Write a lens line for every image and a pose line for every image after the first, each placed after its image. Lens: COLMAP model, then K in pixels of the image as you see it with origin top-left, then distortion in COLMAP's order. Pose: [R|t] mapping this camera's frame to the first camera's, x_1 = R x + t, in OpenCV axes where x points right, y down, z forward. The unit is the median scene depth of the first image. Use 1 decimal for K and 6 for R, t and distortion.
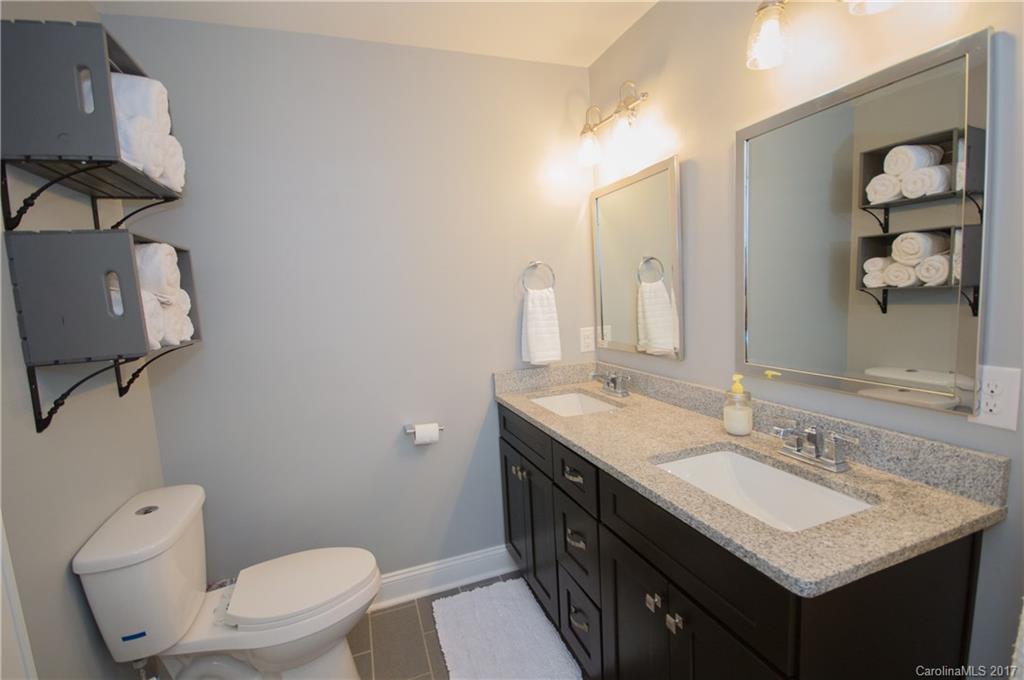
lens RADIAL K [[457.5, 0, 520.0], [0, 457.5, 335.2], [0, 0, 1]] dist [-0.003052, -0.000504]
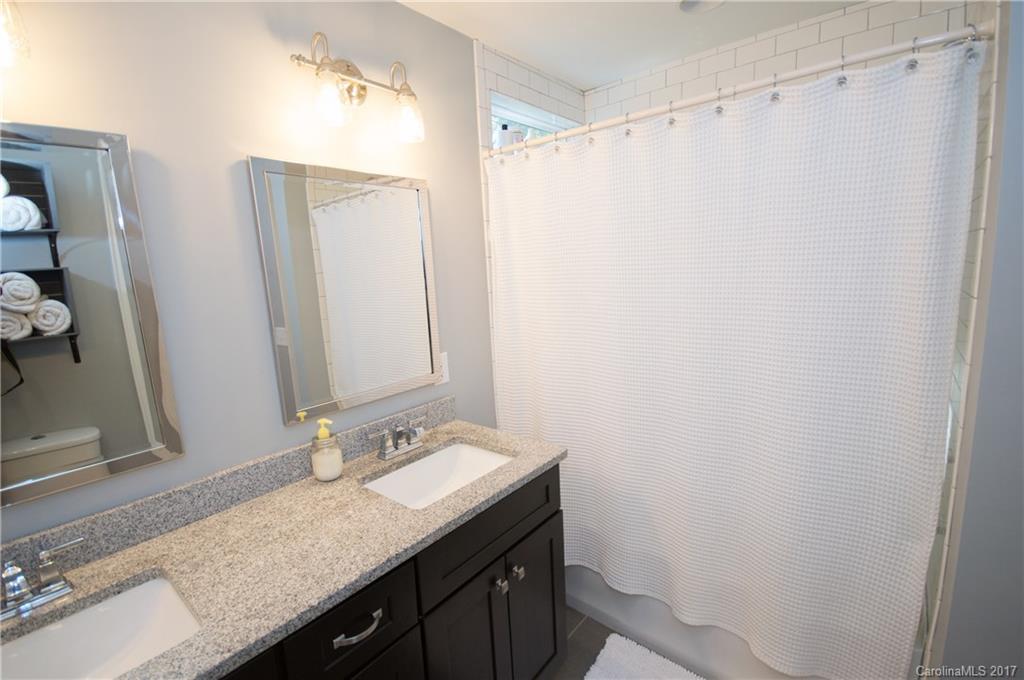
lens RADIAL K [[457.5, 0, 522.3], [0, 457.5, 343.6], [0, 0, 1]] dist [-0.003052, -0.000504]
pose [[-0.500344, -0.065541, 0.863343, -0.575876], [0.157643, 0.973568, 0.165270, -0.165357], [-0.851355, 0.218791, -0.476787, 1.145670]]
